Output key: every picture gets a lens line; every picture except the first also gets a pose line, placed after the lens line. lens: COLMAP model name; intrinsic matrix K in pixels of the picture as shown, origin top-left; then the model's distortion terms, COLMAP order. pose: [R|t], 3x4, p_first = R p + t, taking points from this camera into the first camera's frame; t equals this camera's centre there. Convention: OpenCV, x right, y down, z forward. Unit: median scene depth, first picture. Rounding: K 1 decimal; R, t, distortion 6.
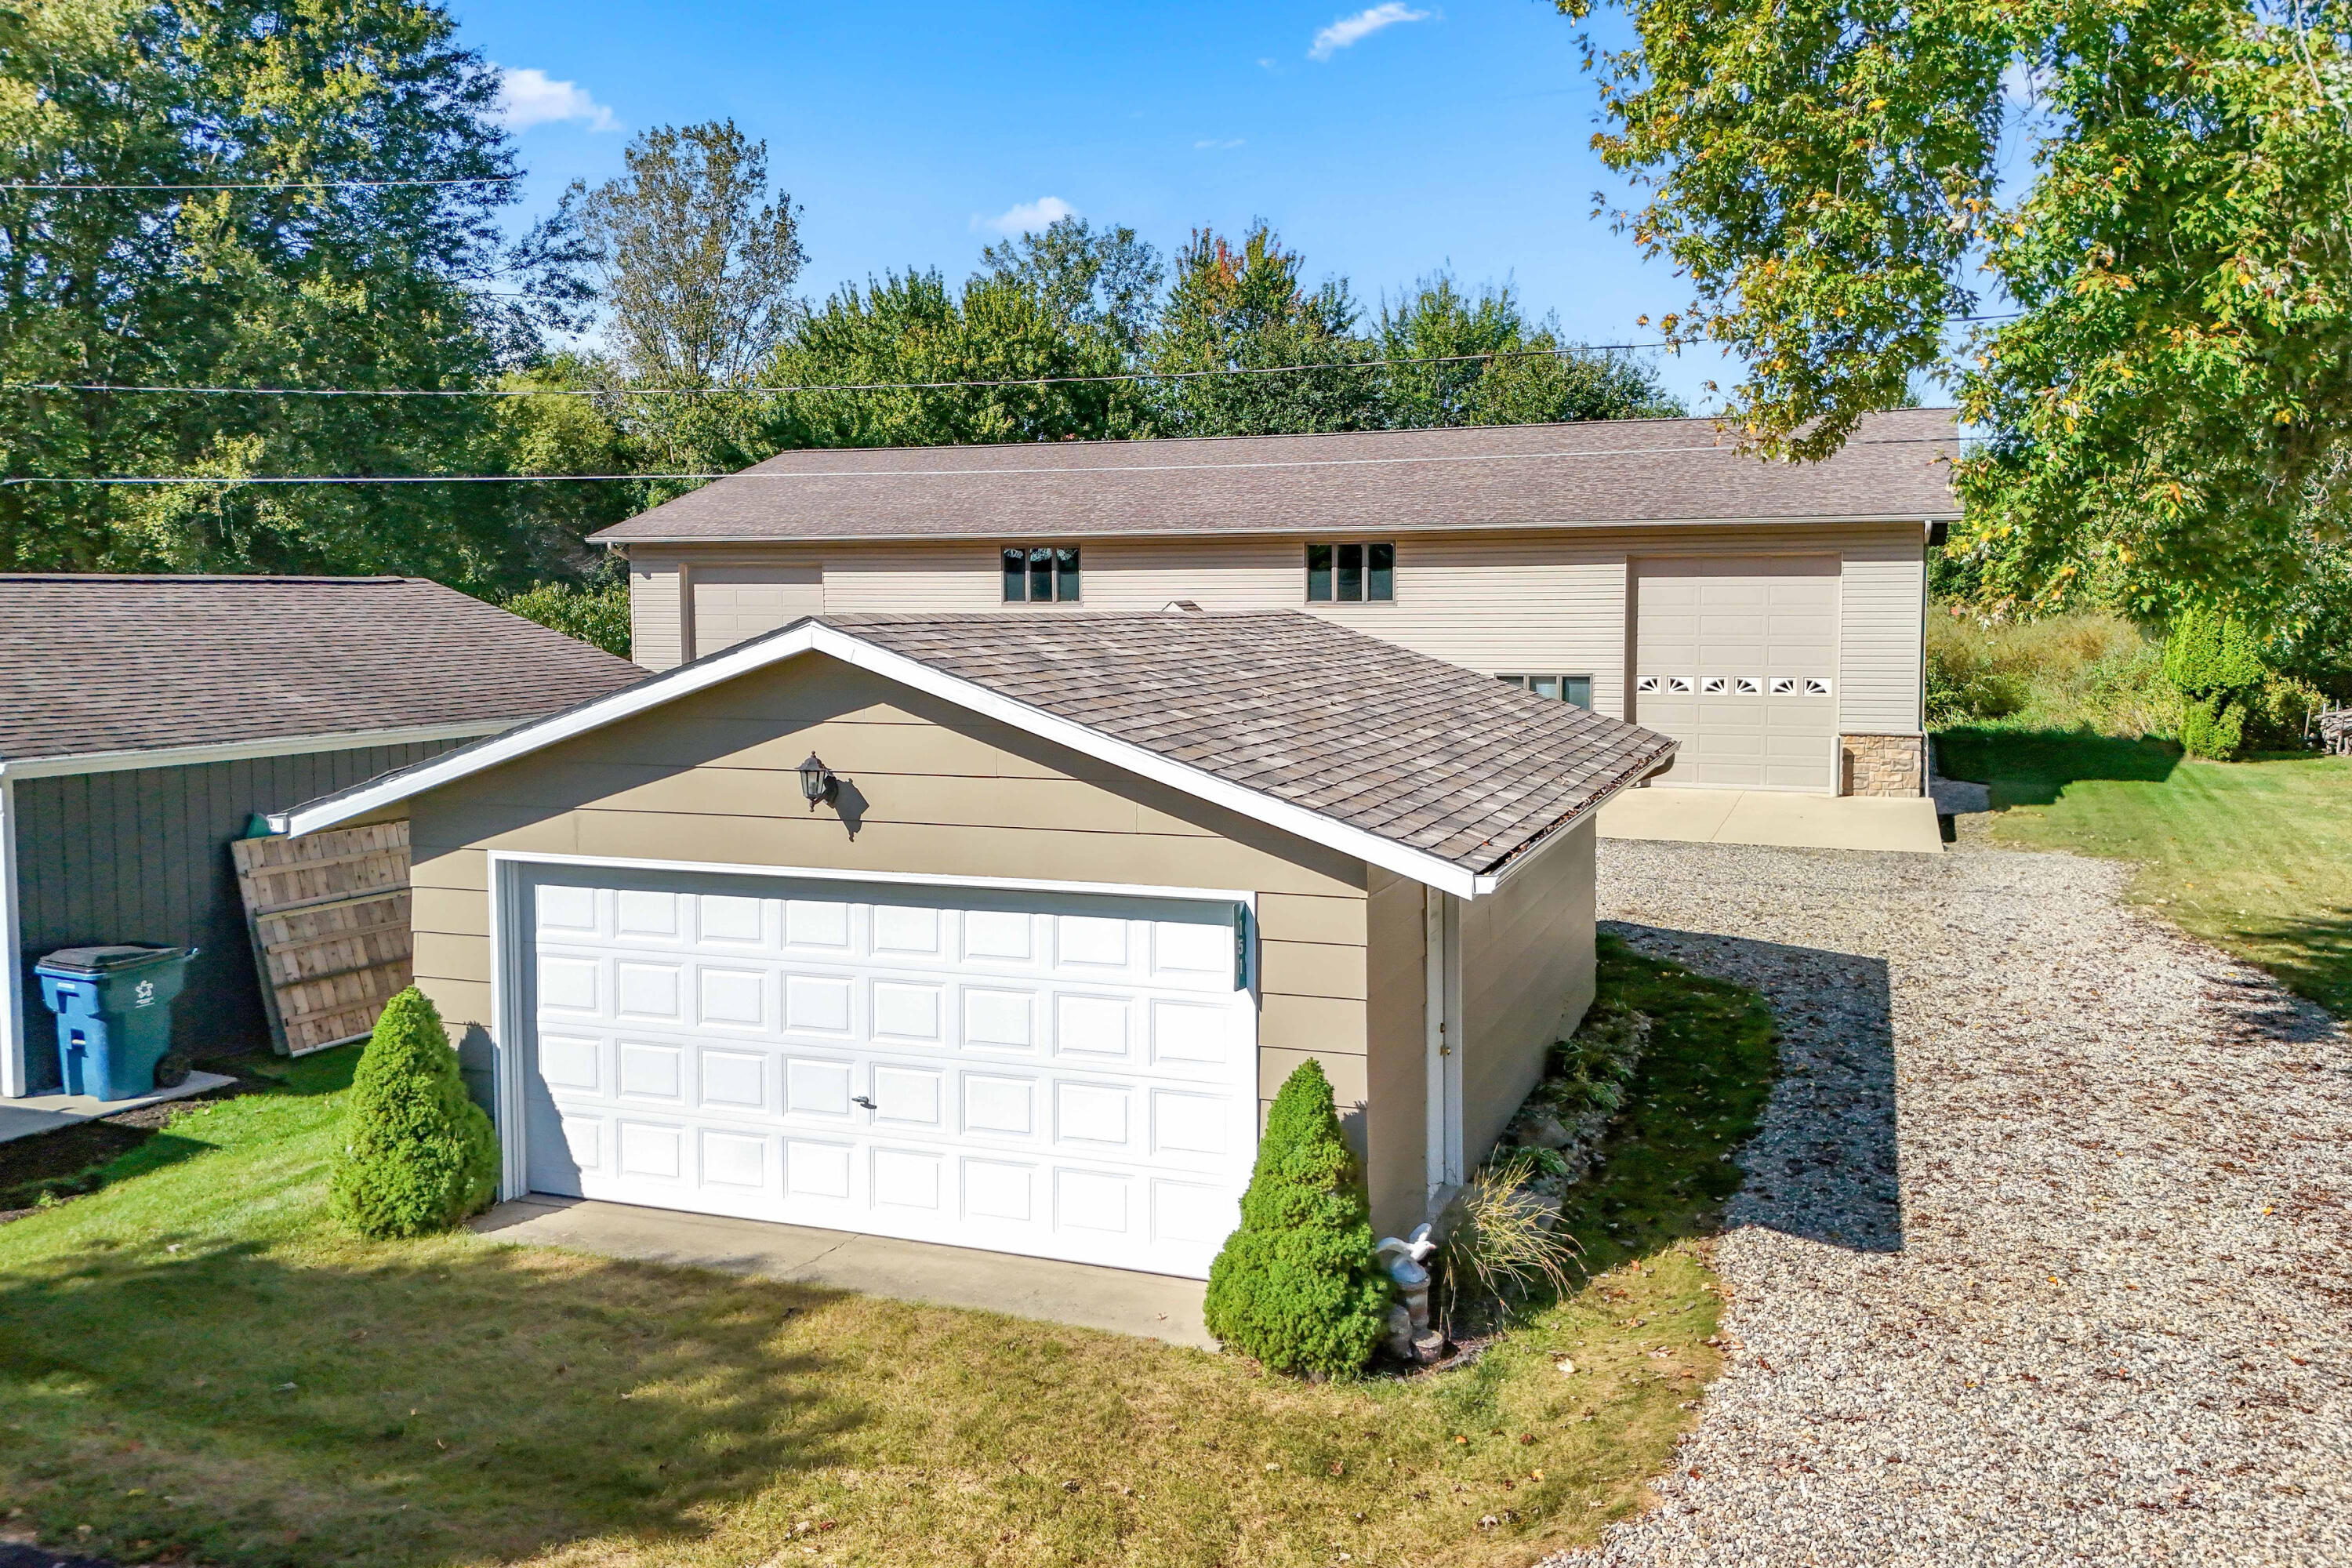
lens RADIAL K [[1741.7, 0, 1189.3], [0, 1741.7, 717.6], [0, 0, 1]] dist [0.072324, -0.034239]
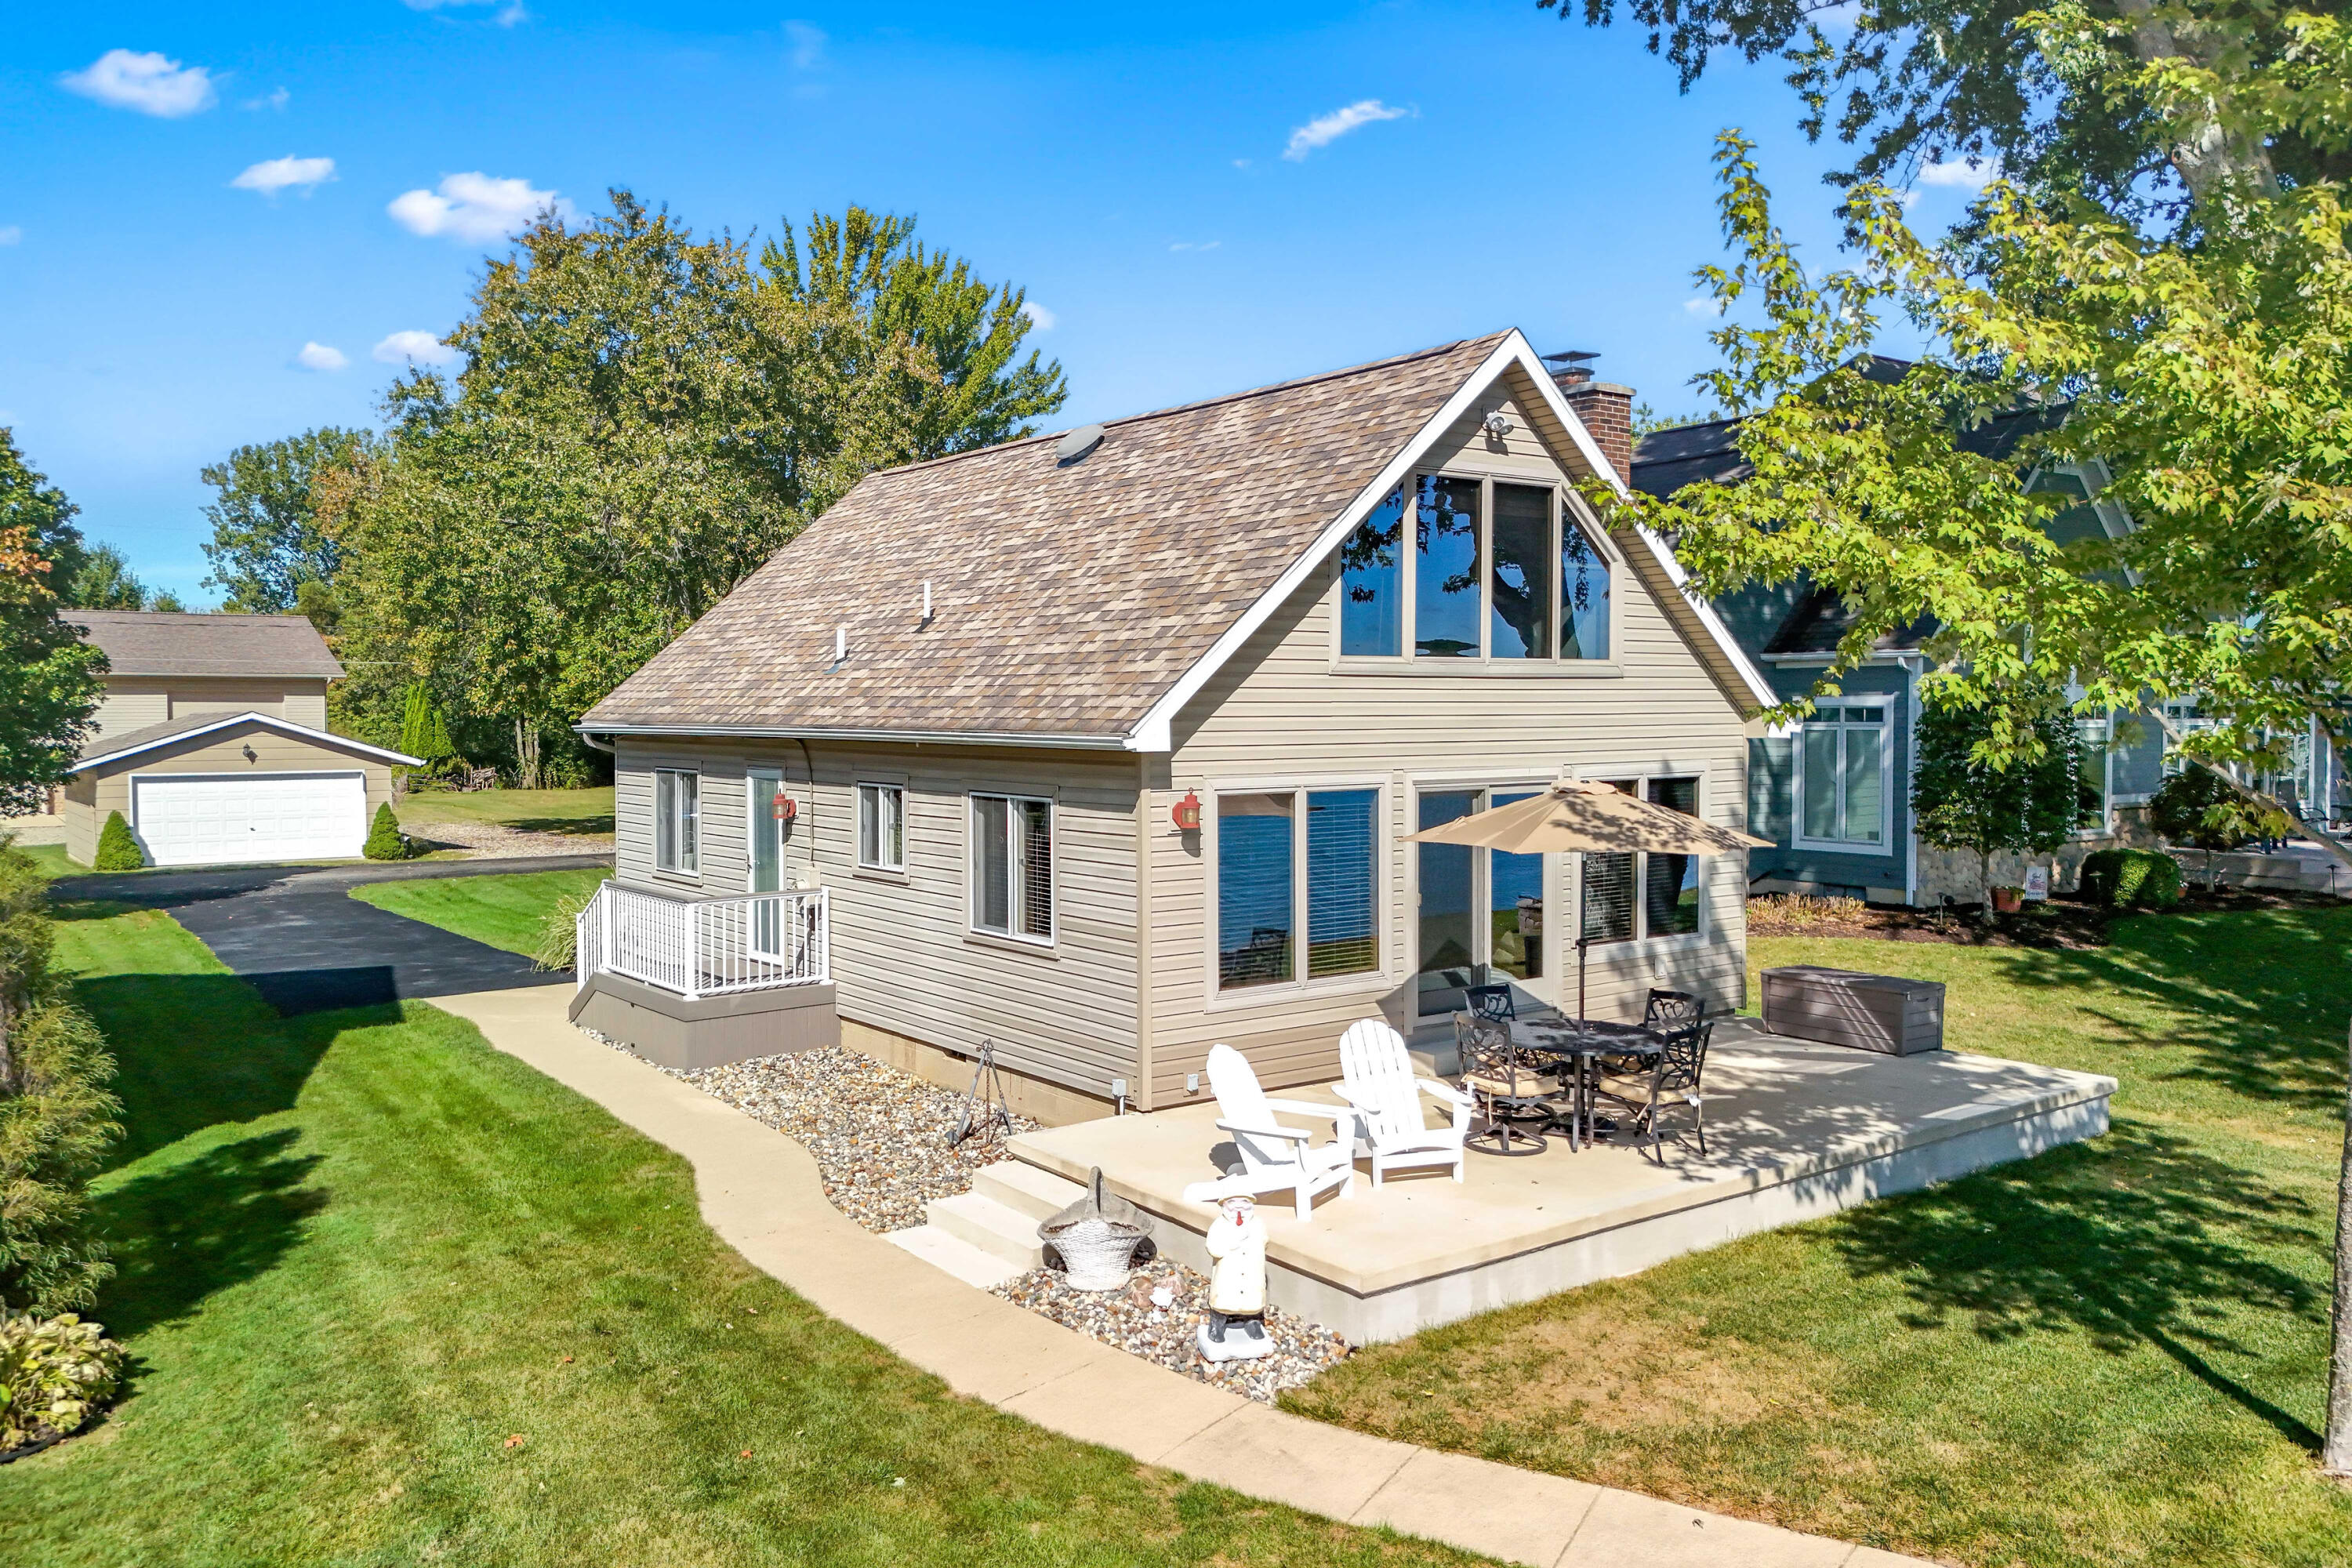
lens RADIAL K [[1745.1, 0, 1174.0], [0, 1745.1, 746.5], [0, 0, 1]] dist [0.046813, -0.005034]
pose [[0.530150, -0.010510, 0.847839, -2.750913], [0.060226, 0.997864, -0.025290, 0.283578], [-0.845763, 0.064469, 0.529650, -3.252794]]
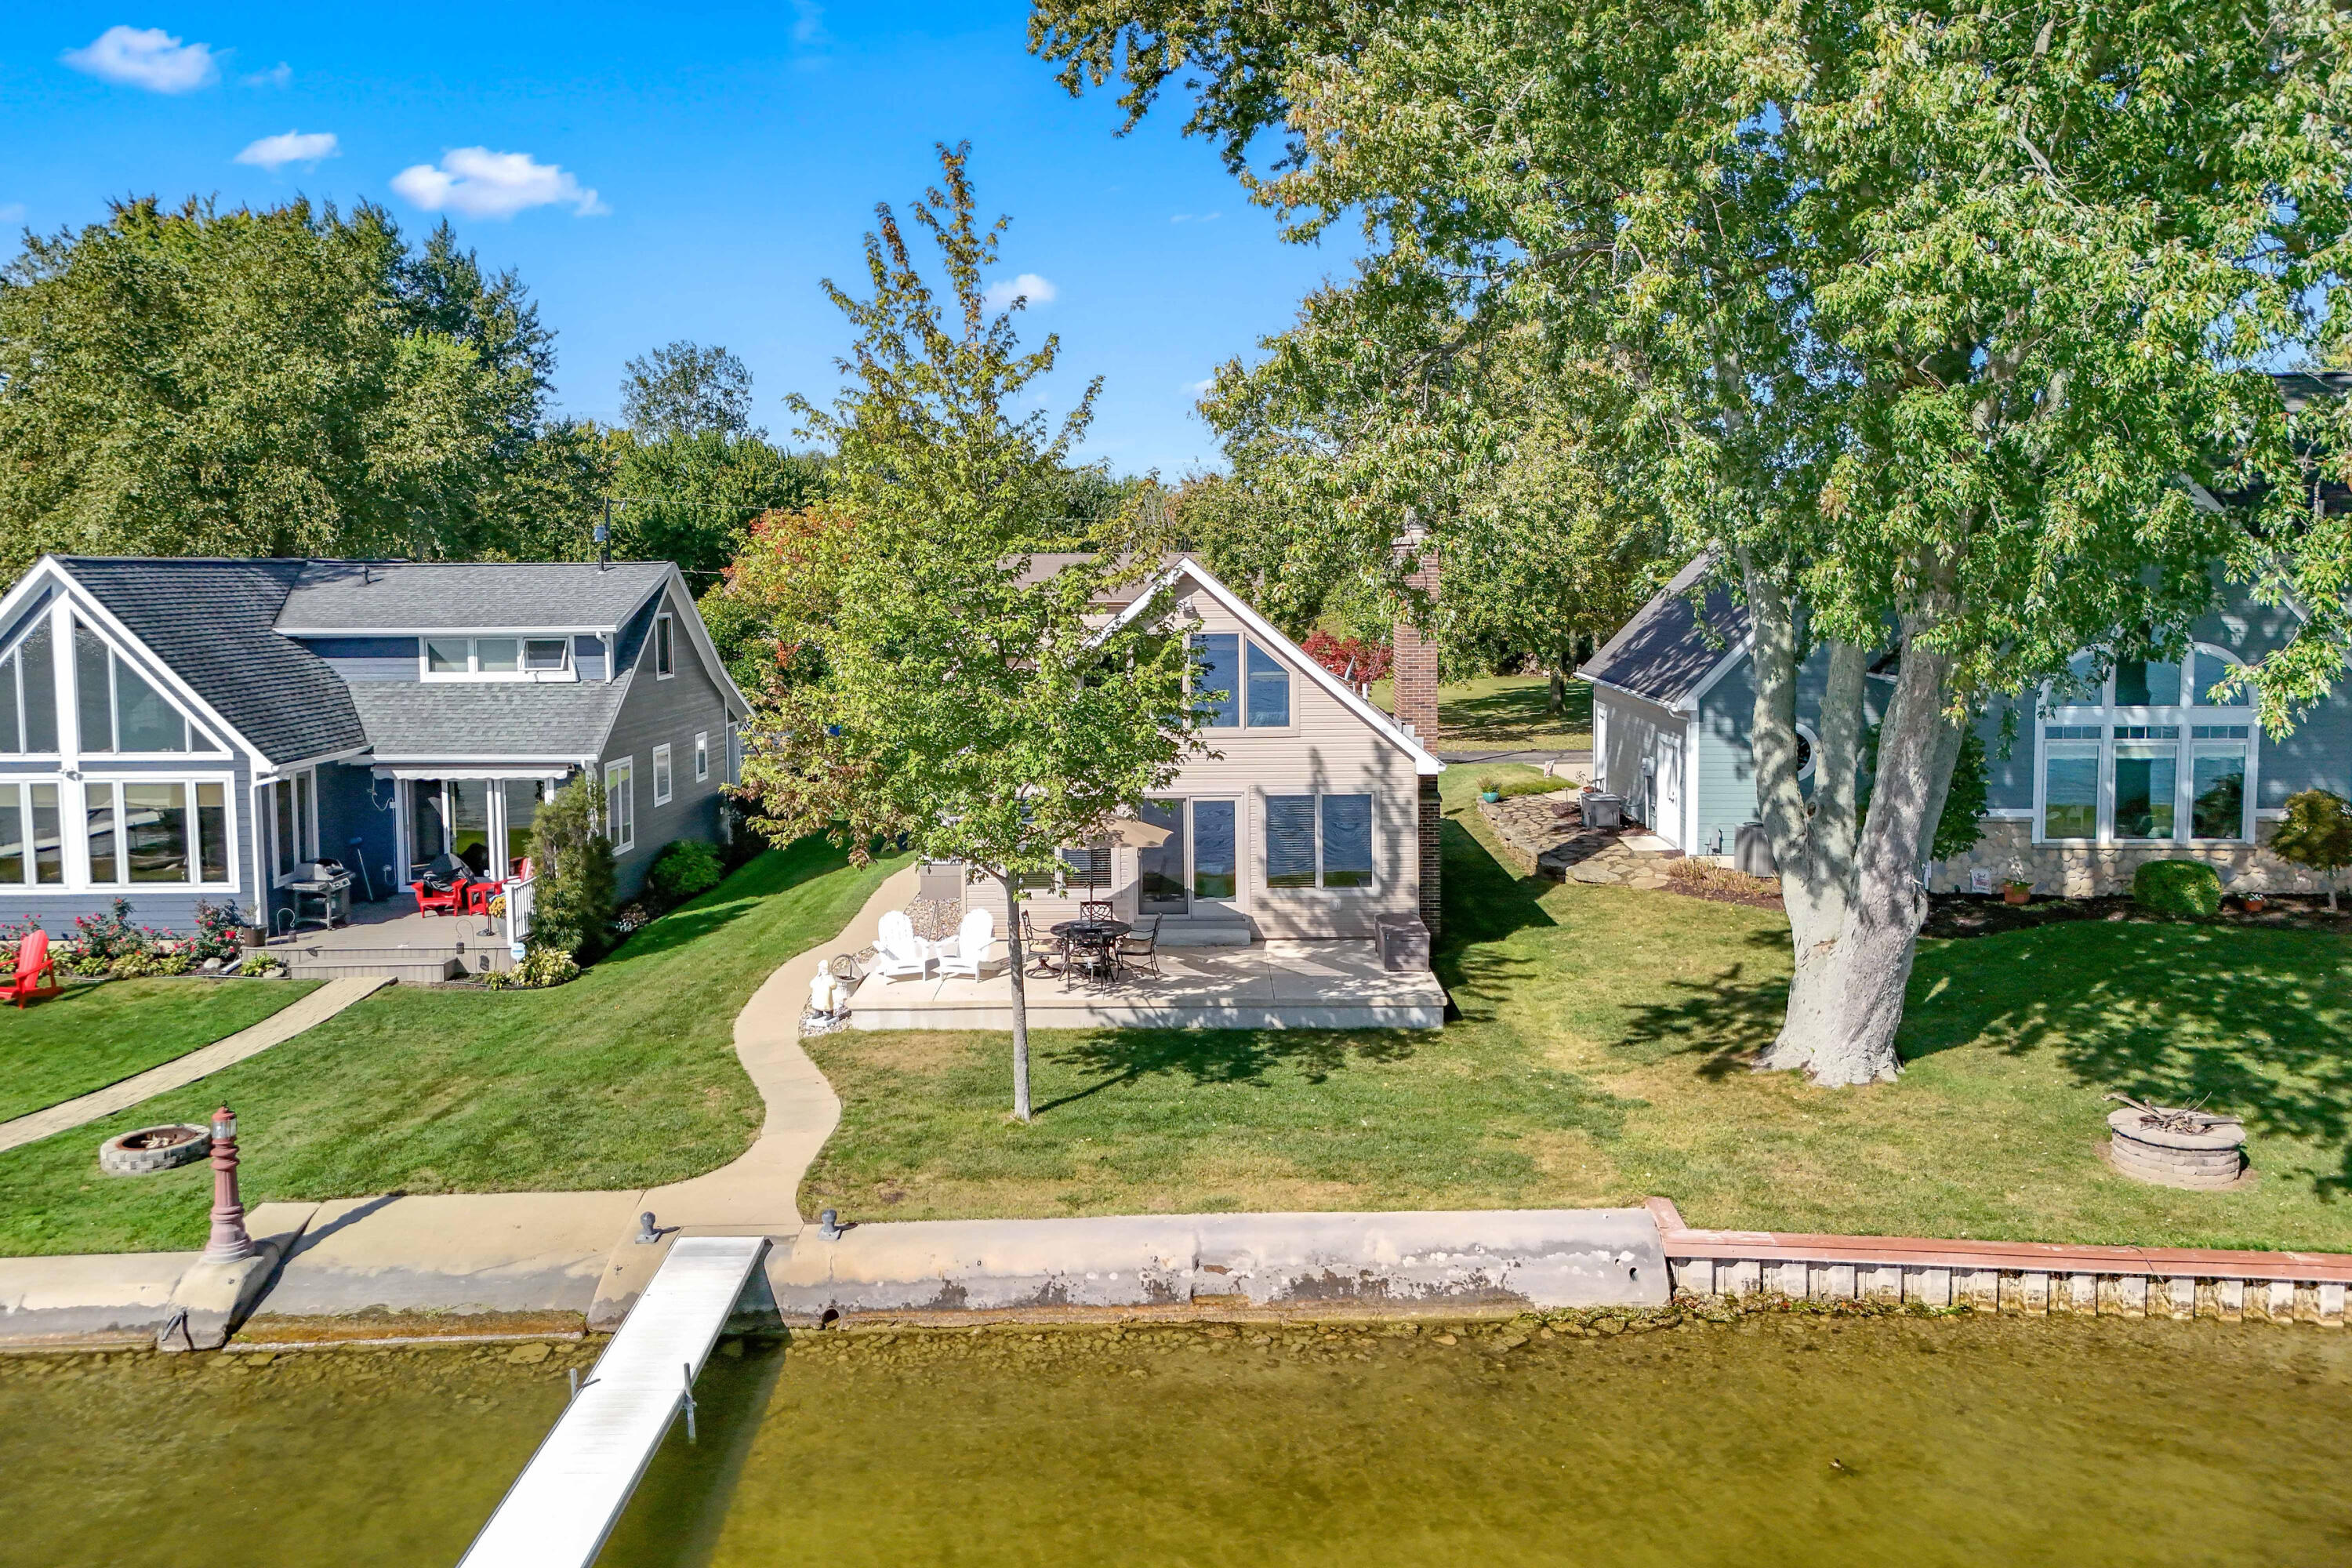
lens RADIAL K [[1741.7, 0, 1189.3], [0, 1741.7, 717.6], [0, 0, 1]] dist [0.072324, -0.034239]
pose [[0.938505, -0.030606, 0.343906, -2.226166], [0.026521, 0.999511, 0.016578, 0.106825], [-0.344245, -0.006437, 0.938858, -5.500469]]
